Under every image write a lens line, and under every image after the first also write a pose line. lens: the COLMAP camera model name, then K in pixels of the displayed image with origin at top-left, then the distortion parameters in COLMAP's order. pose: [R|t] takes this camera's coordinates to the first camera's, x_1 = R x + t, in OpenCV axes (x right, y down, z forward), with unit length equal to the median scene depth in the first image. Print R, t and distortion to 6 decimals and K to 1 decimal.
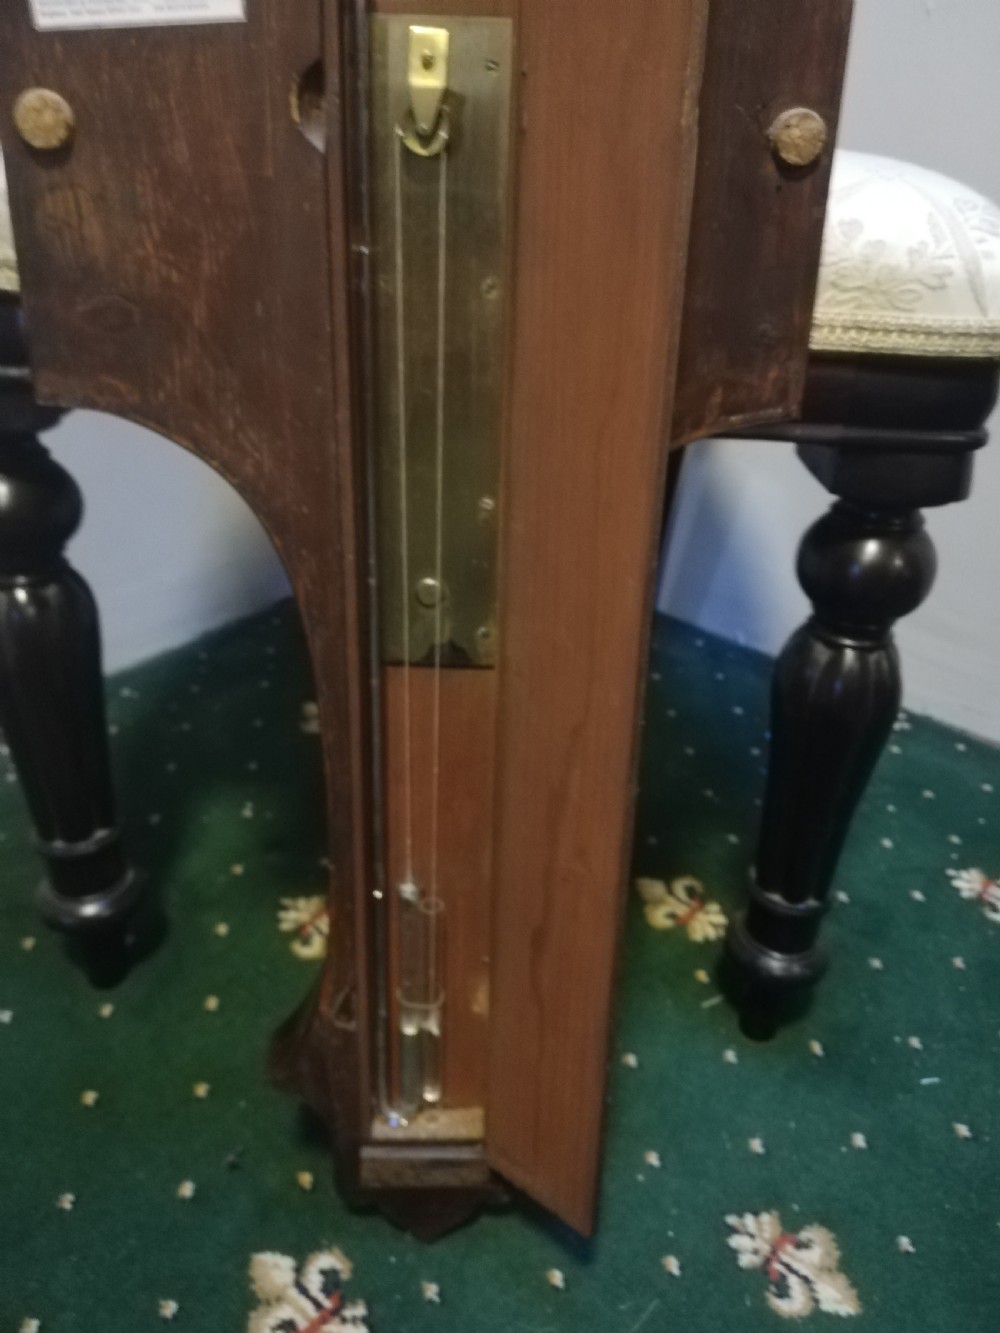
lens RADIAL K [[1013.4, 0, 510.7], [0, 1013.4, 665.7], [0, 0, 1]] dist [0.061781, -0.134057]
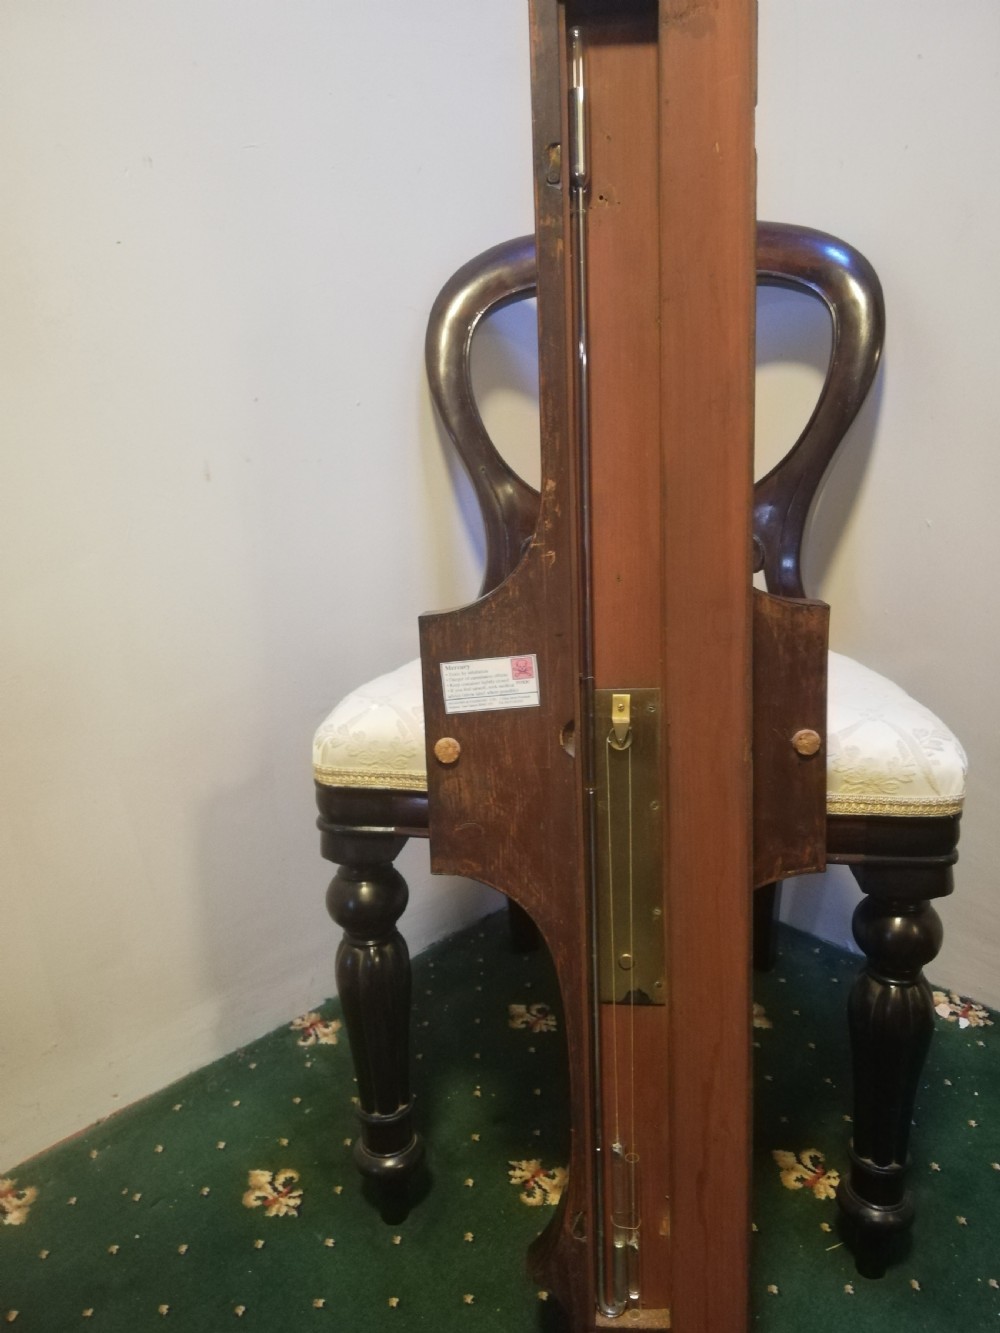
lens RADIAL K [[1010.9, 0, 505.7], [0, 1010.9, 671.0], [0, 0, 1]] dist [0.065323, -0.109633]
pose [[0.990301, -0.044321, -0.131678, -0.027233], [0.010679, 0.969232, -0.245918, -0.107897], [0.138526, 0.242127, 0.960305, -0.714531]]
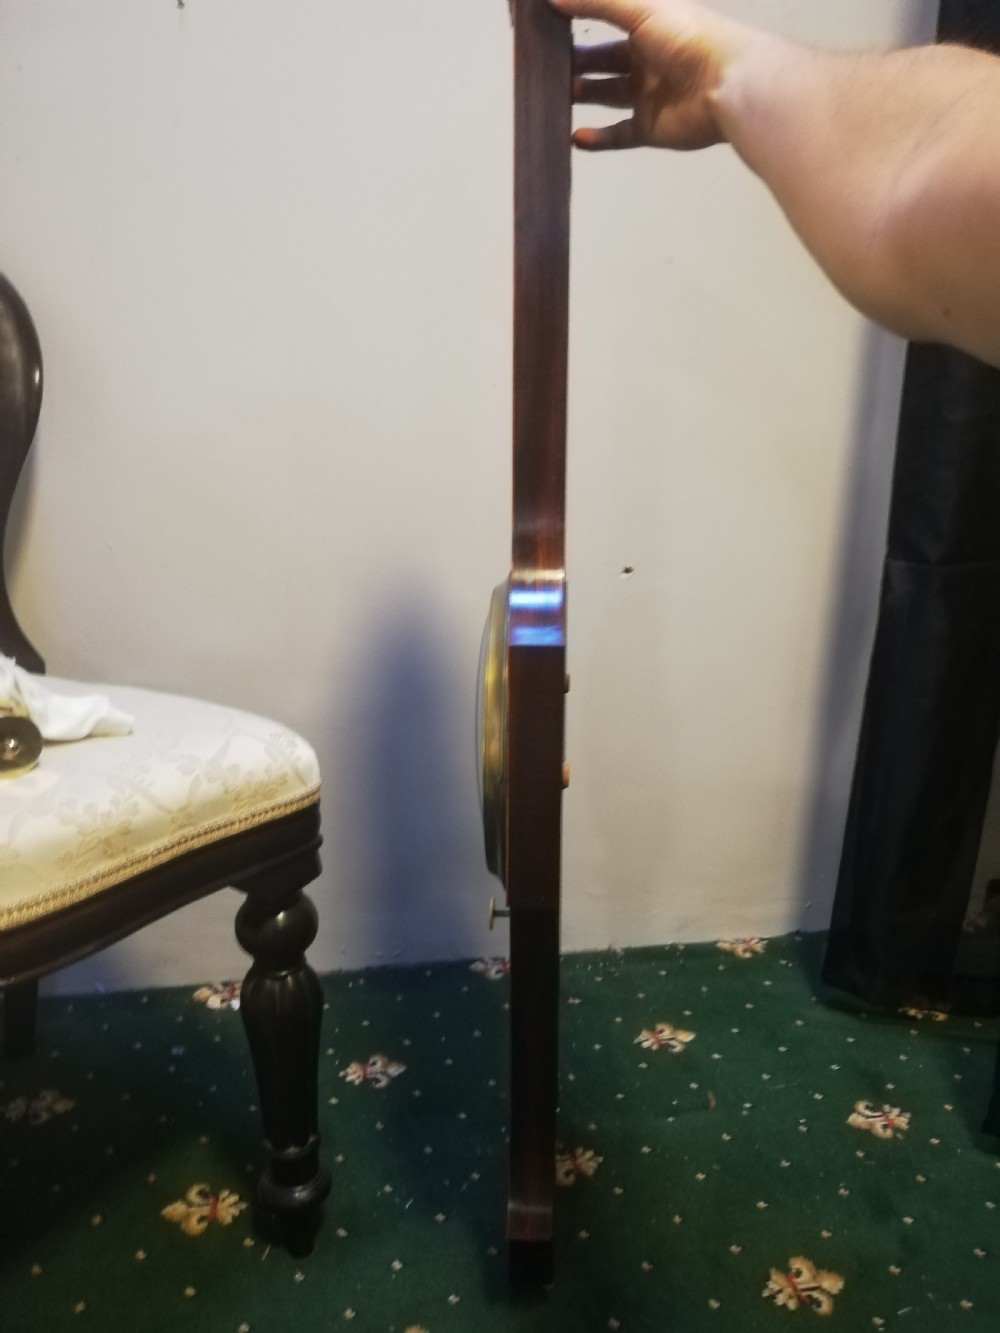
lens RADIAL K [[1010.9, 0, 505.7], [0, 1010.9, 671.0], [0, 0, 1]] dist [0.065323, -0.109633]
pose [[0.636999, -0.241591, 0.732028, -0.546906], [0.399518, 0.915596, -0.045481, -0.260203], [-0.659255, 0.321430, 0.679754, -0.525687]]
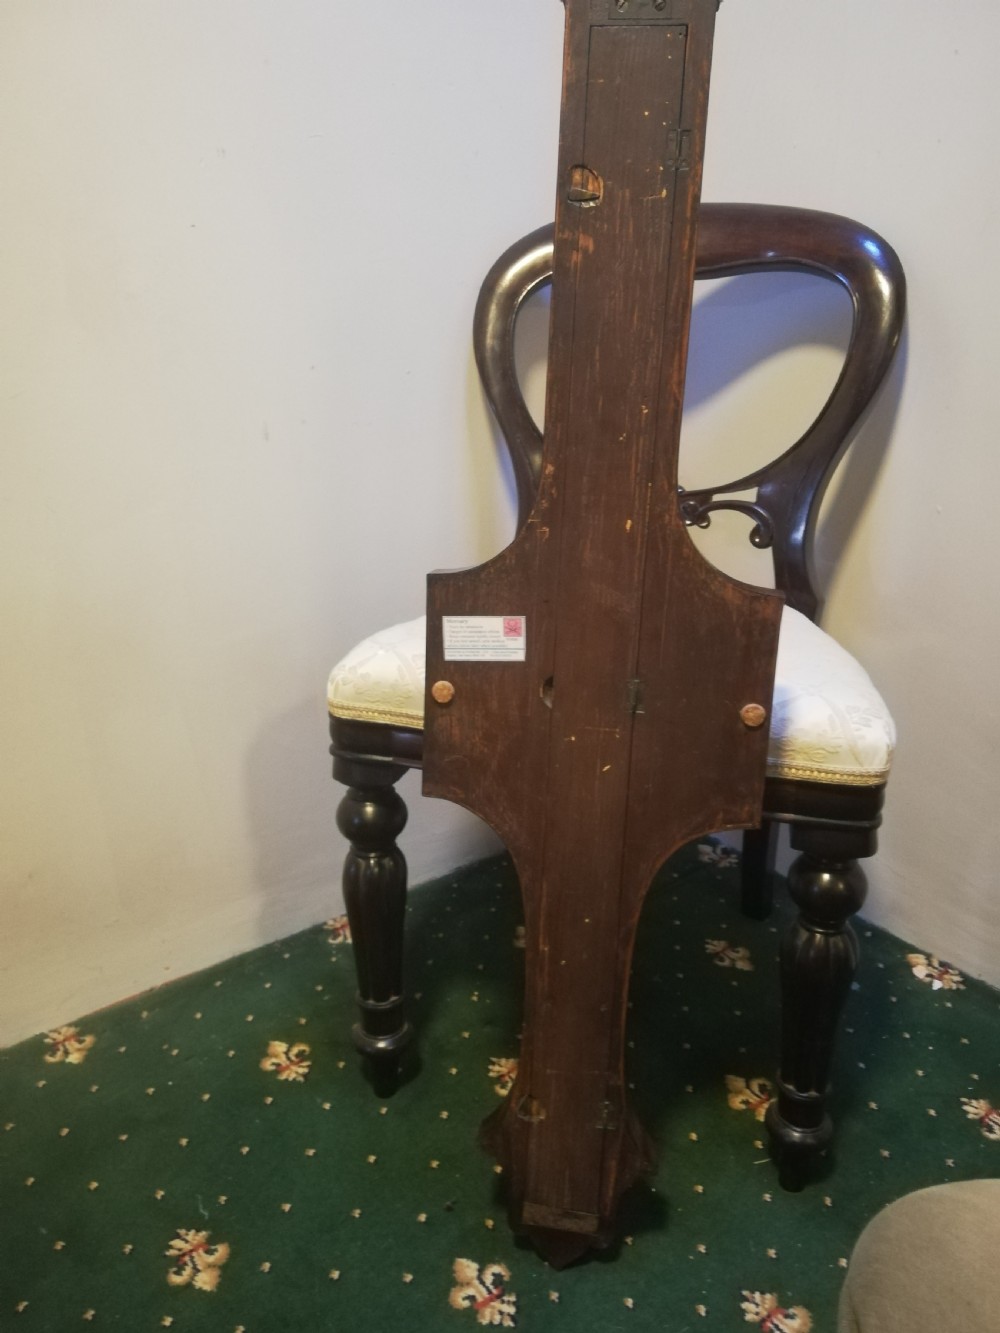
lens RADIAL K [[1010.9, 0, 505.7], [0, 1010.9, 671.0], [0, 0, 1]] dist [0.065323, -0.109633]
pose [[0.969455, 0.031732, -0.243208, 0.232227], [-0.078984, 0.979163, -0.187085, -0.089580], [0.232204, 0.200581, 0.951761, -0.884978]]
